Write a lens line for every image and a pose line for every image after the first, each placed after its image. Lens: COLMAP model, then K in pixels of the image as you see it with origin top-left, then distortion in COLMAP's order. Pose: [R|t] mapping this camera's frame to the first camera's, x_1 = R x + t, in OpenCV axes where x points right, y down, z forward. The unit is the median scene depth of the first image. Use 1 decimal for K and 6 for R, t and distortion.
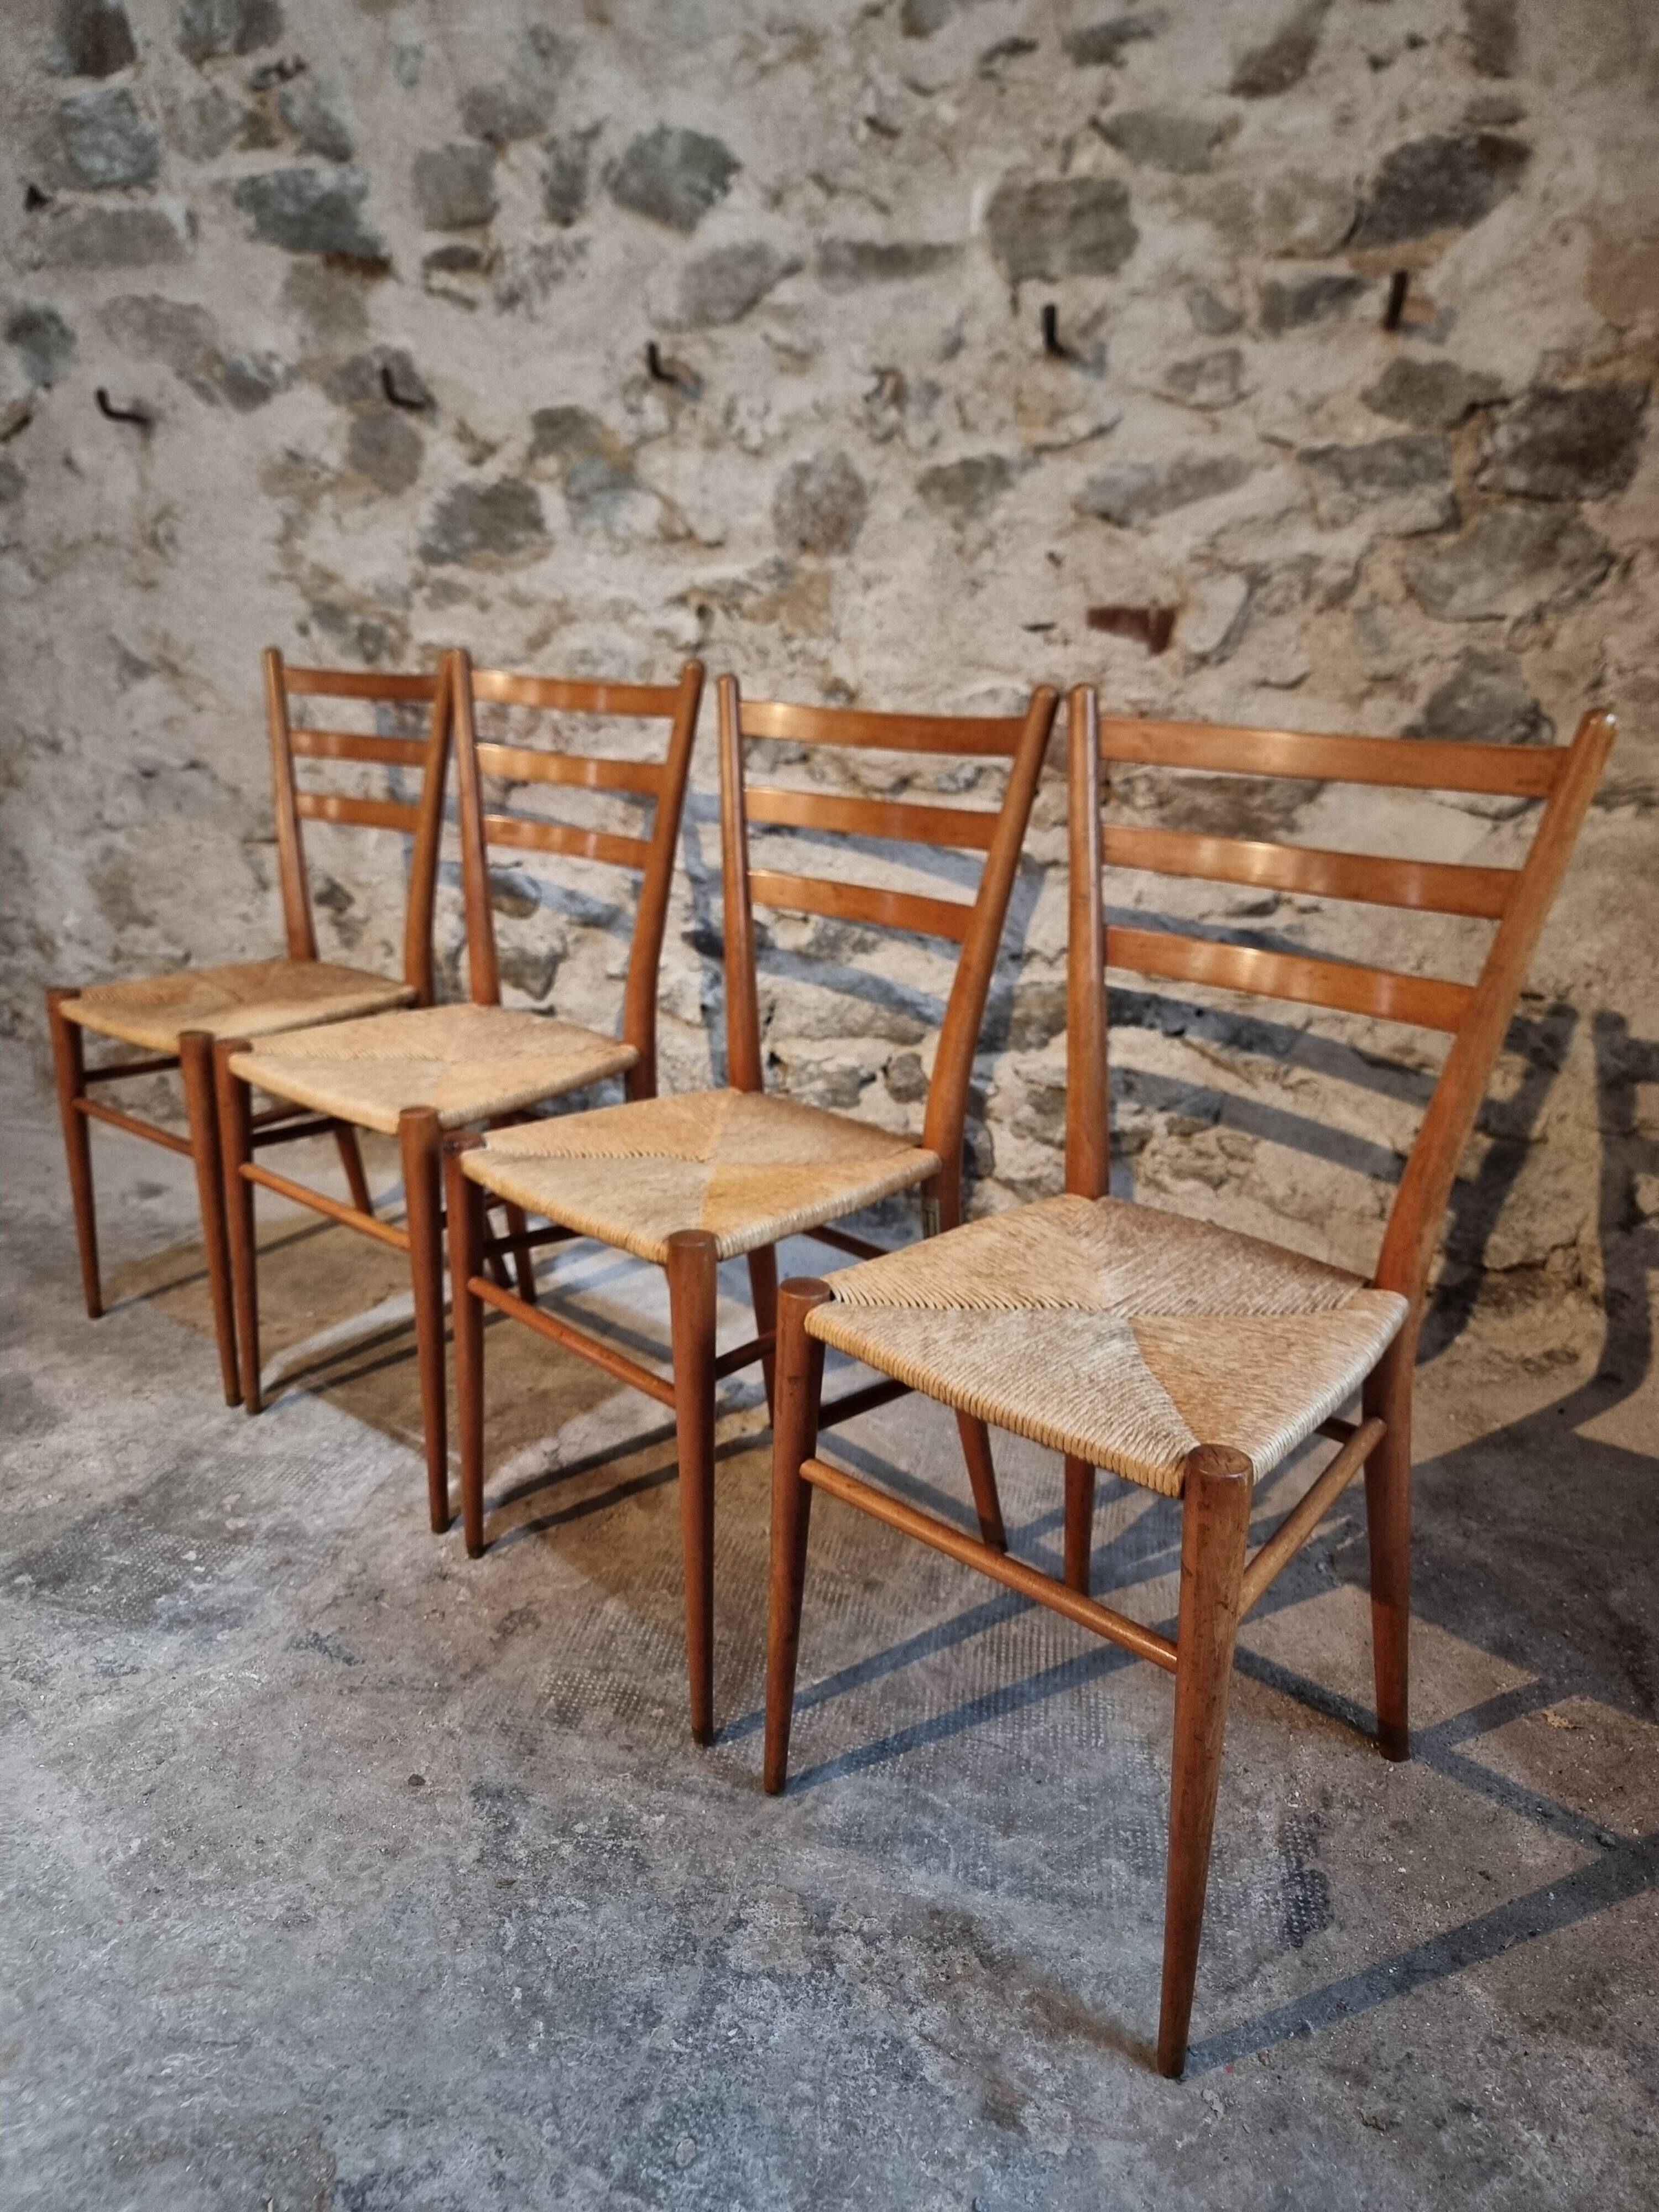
lens RADIAL K [[1554.2, 0, 803.1], [0, 1554.2, 1118.3], [0, 0, 1]] dist [0.049480, -0.050302]
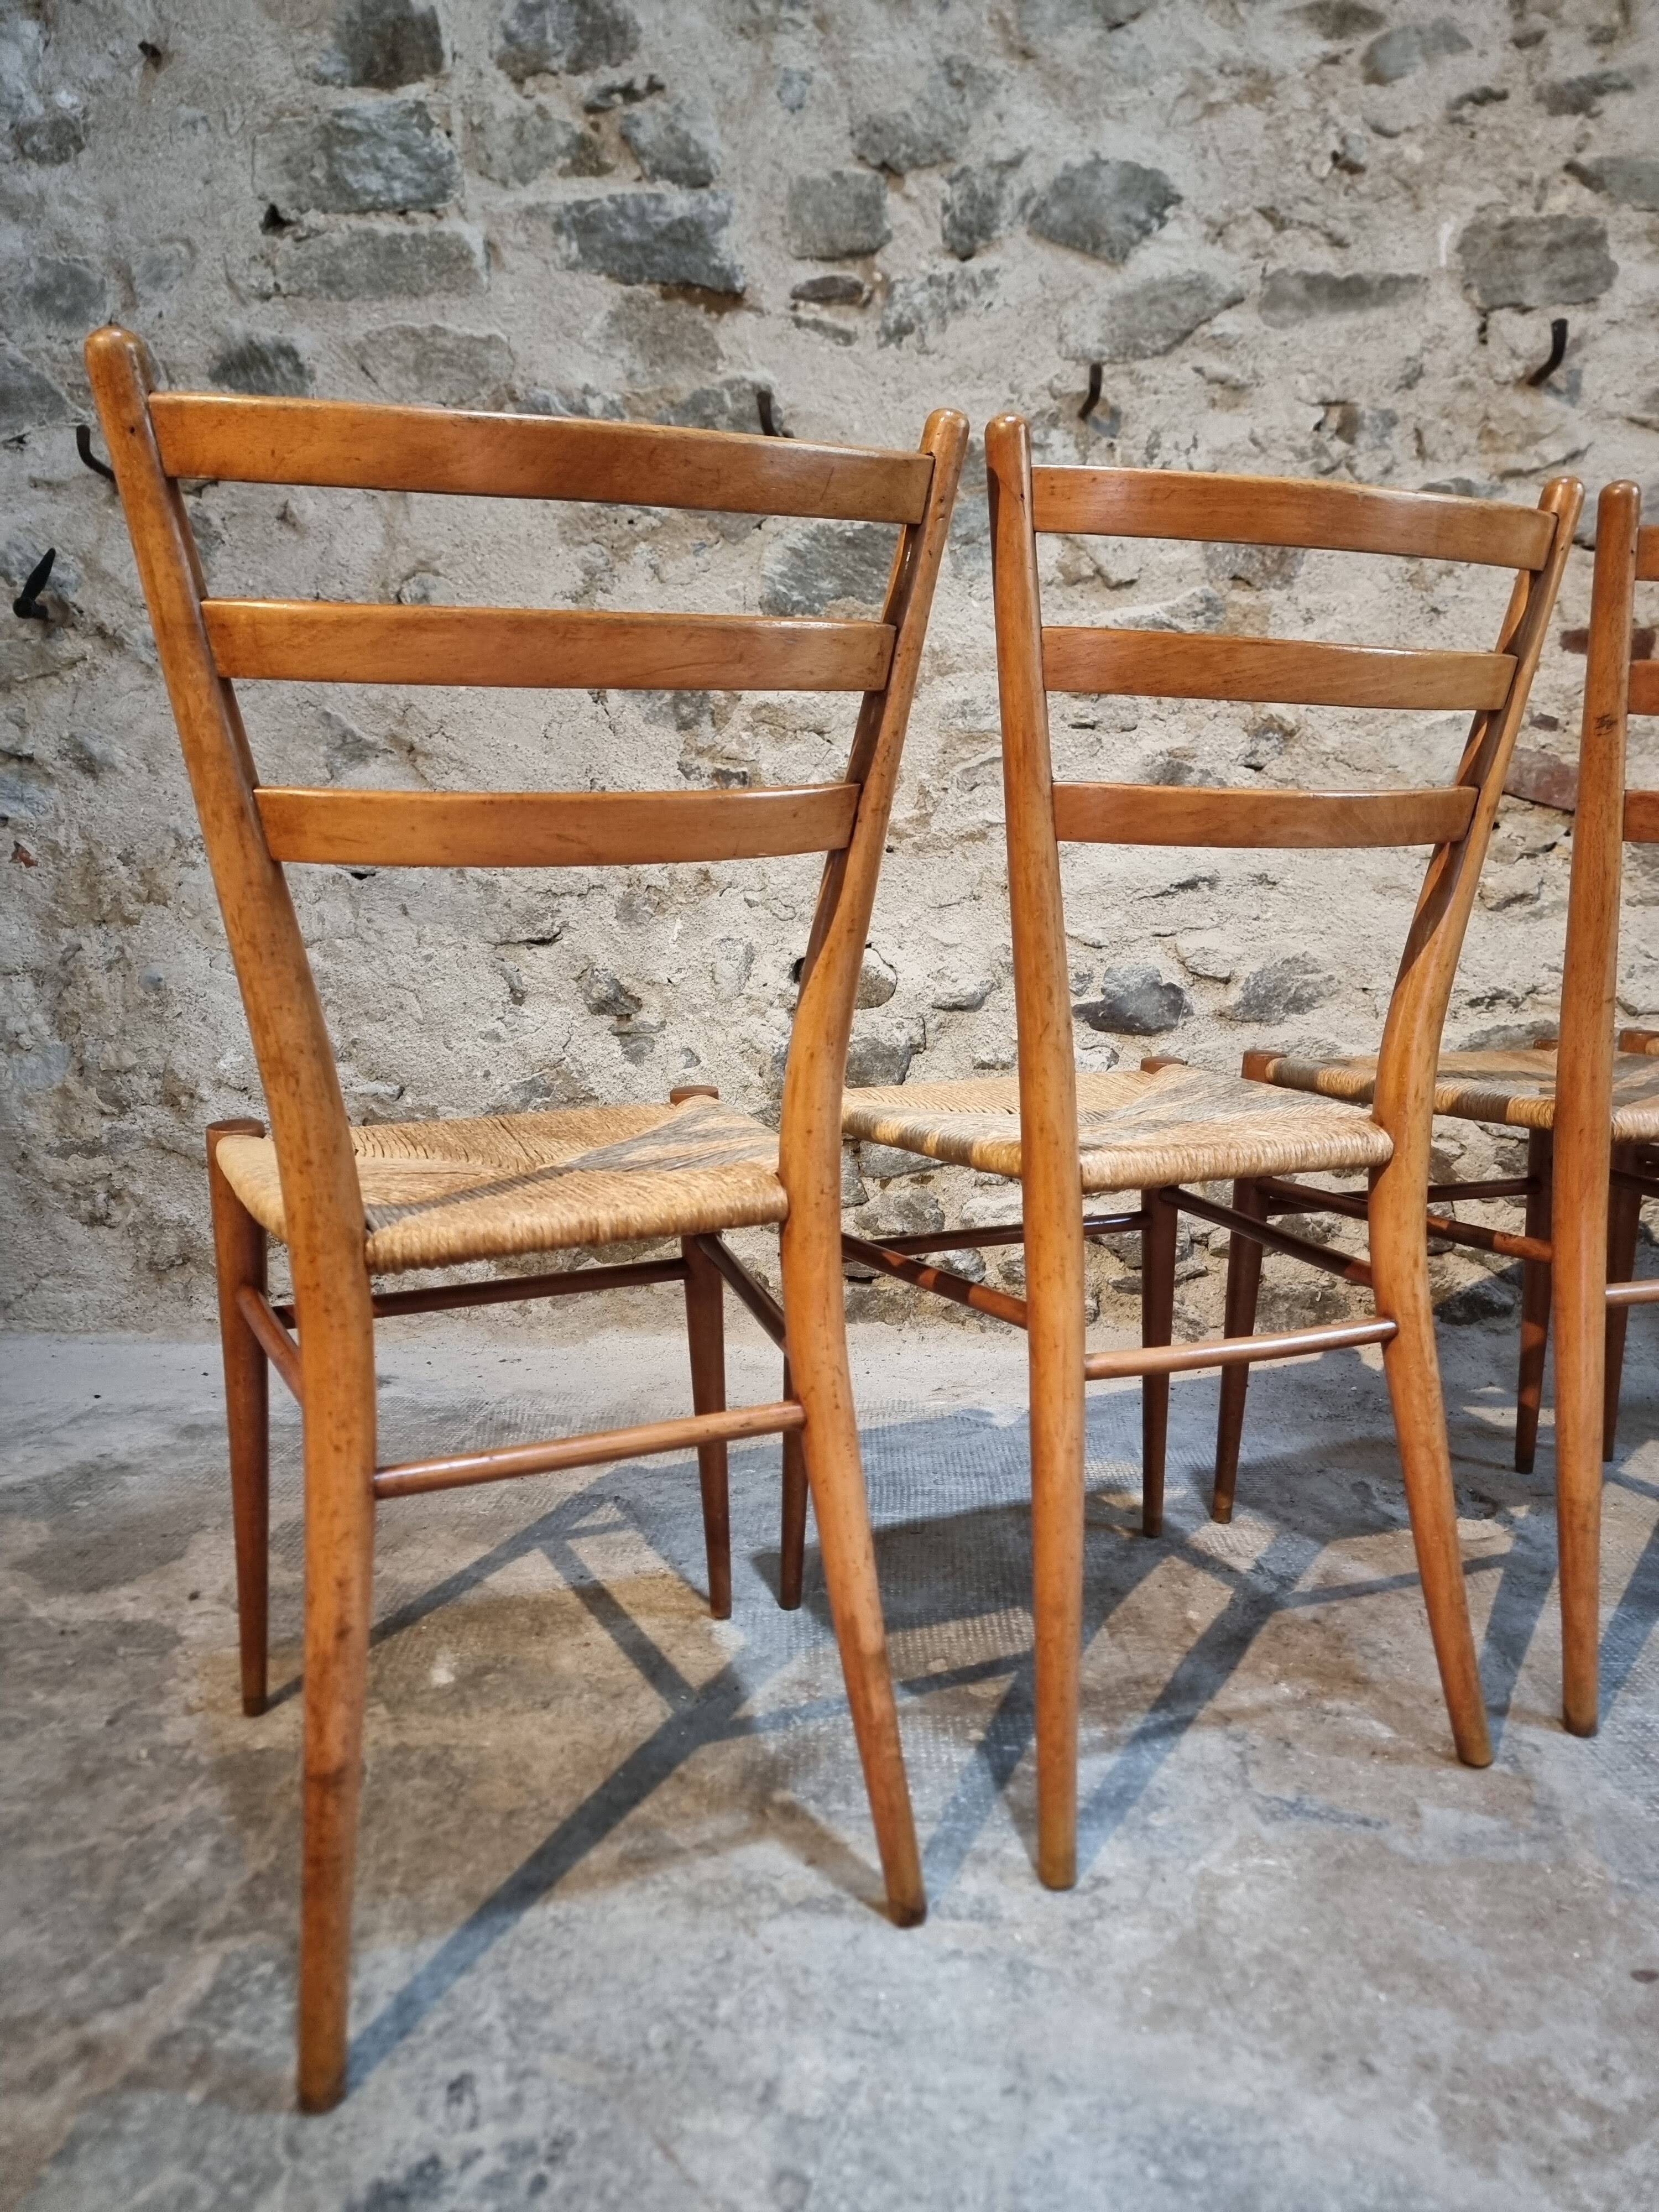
lens RADIAL K [[1539.2, 0, 806.4], [0, 1539.2, 1117.7], [0, 0, 1]] dist [0.066487, -0.065441]
pose [[0.968580, -0.045885, 0.244432, -0.516480], [0.091269, 0.979839, -0.177723, 0.099219], [-0.231349, 0.194448, 0.953241, 0.237243]]
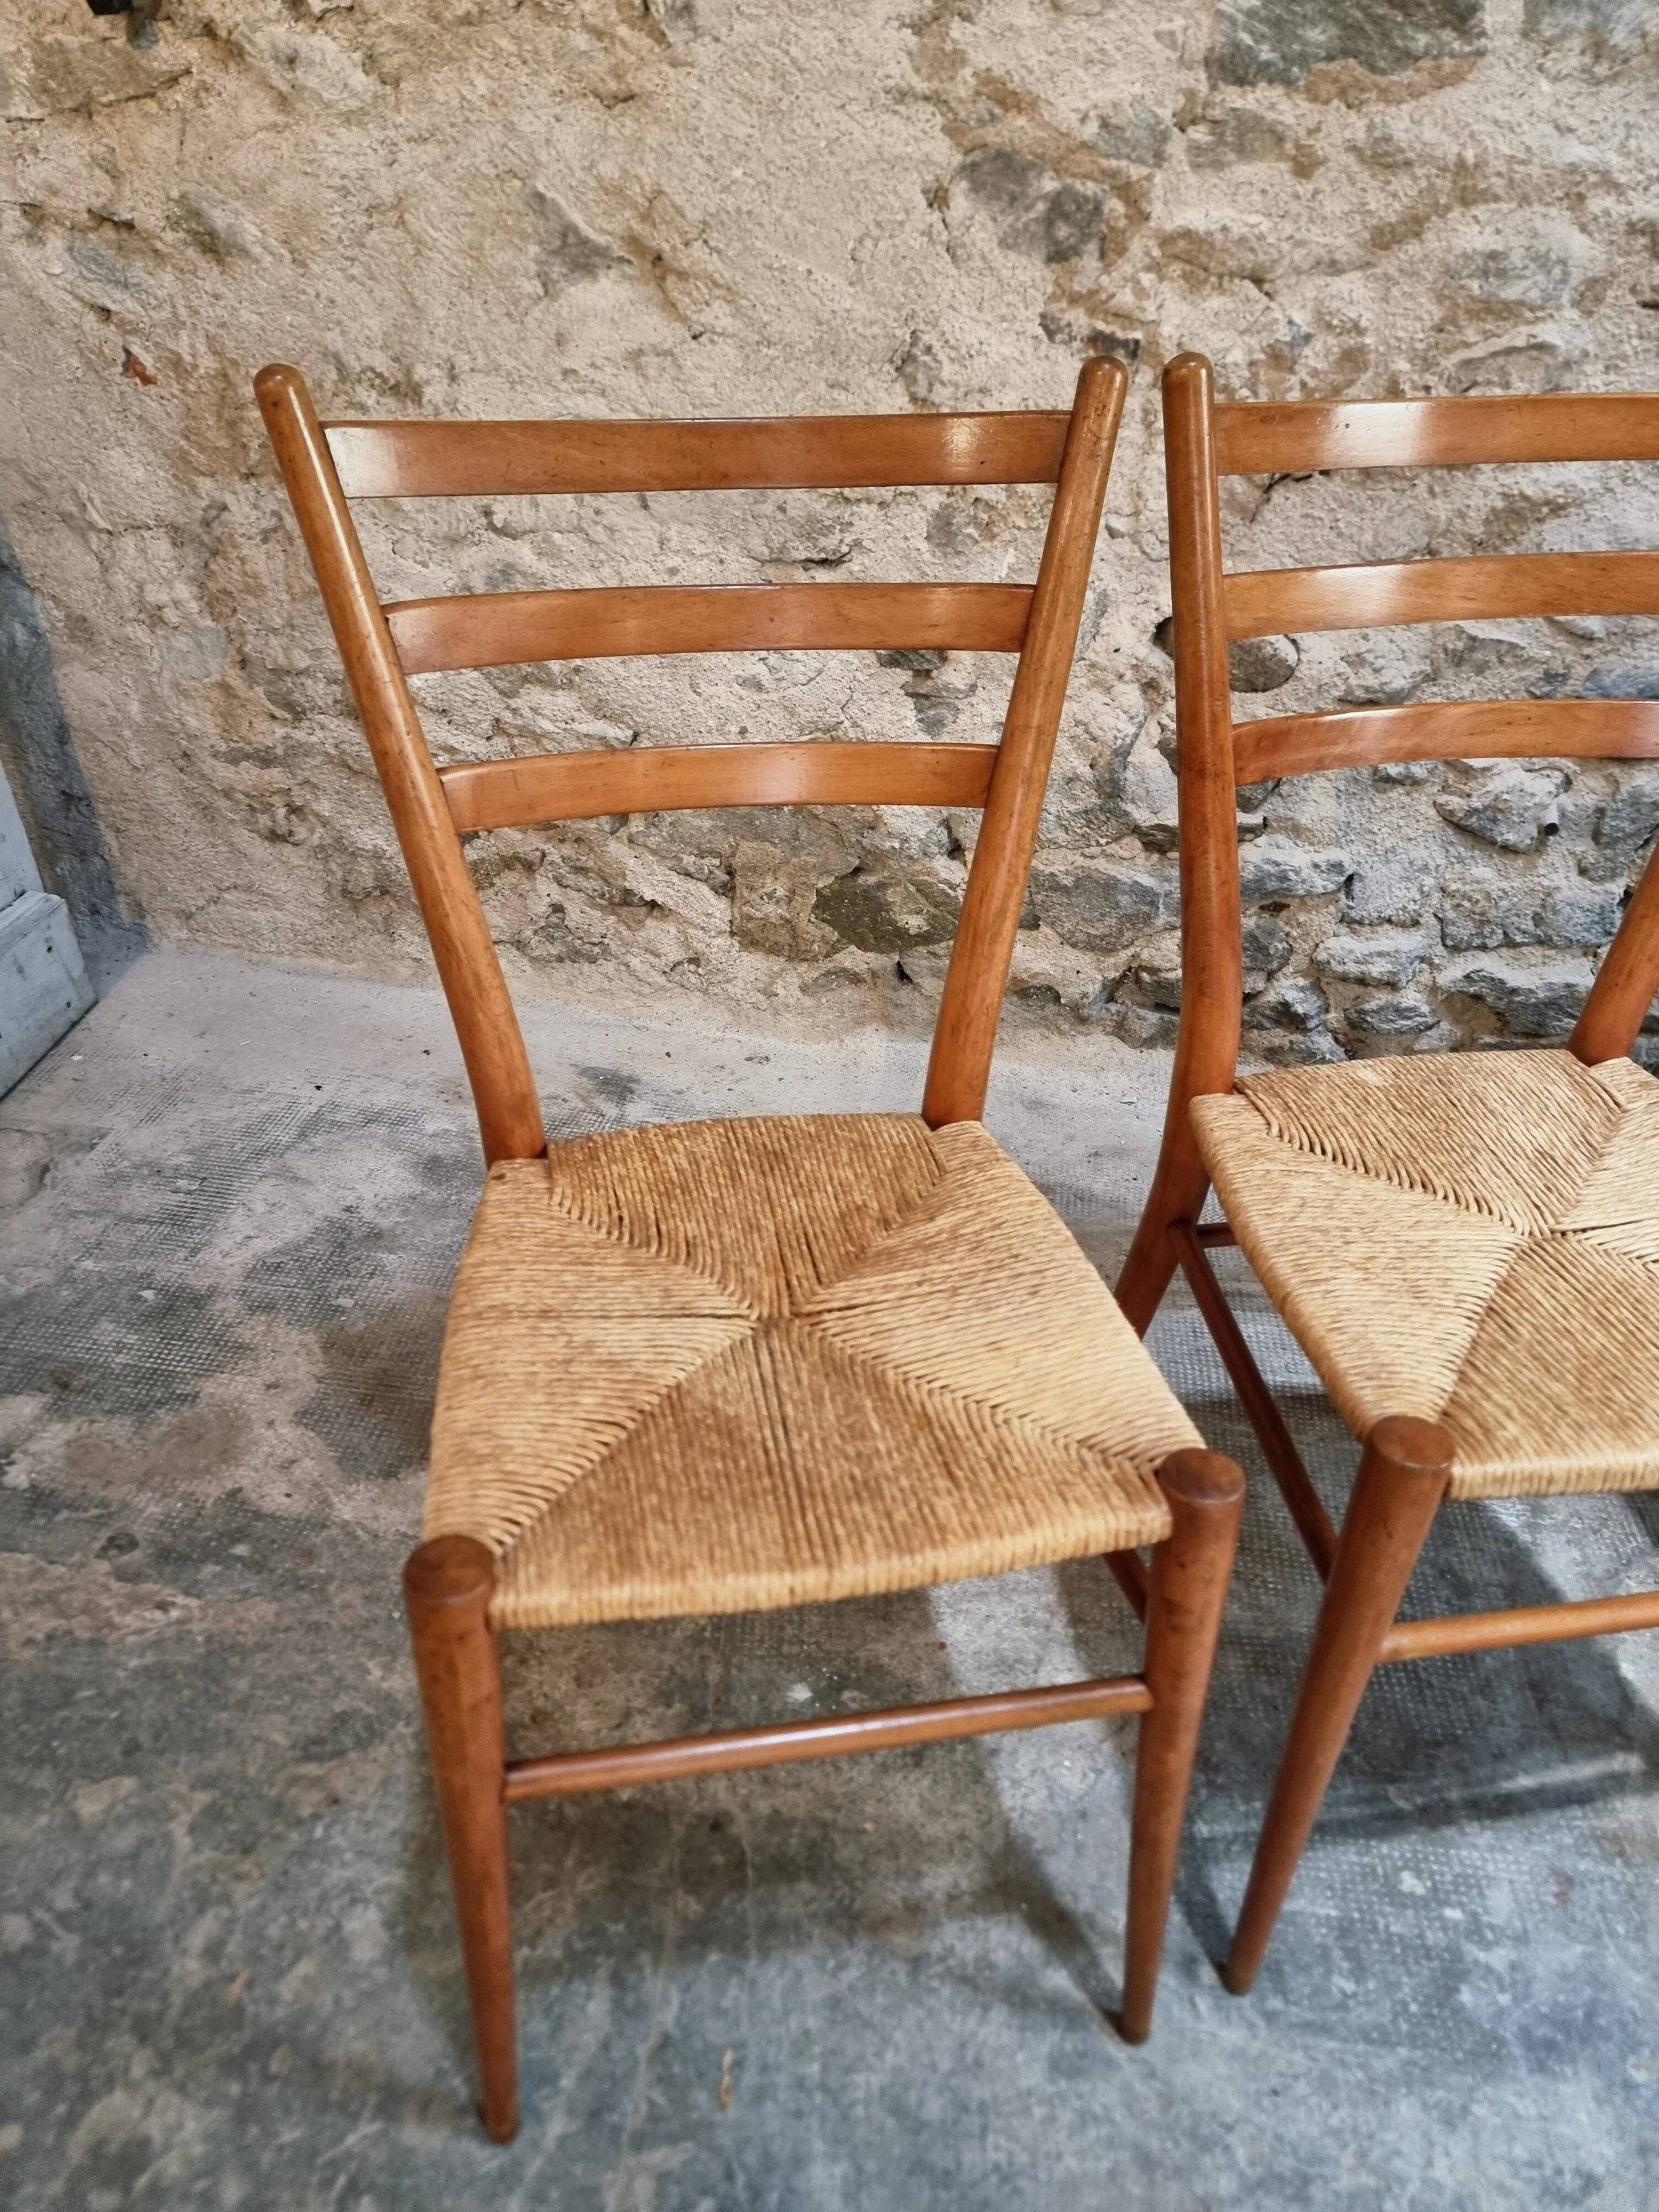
lens RADIAL K [[1541.4, 0, 789.4], [0, 1541.4, 1129.1], [0, 0, 1]] dist [0.074689, -0.077891]
pose [[0.985004, -0.073775, 0.155965, -0.594099], [0.027393, 0.959374, 0.280803, -0.170433], [-0.170345, -0.272320, 0.947008, 0.422356]]
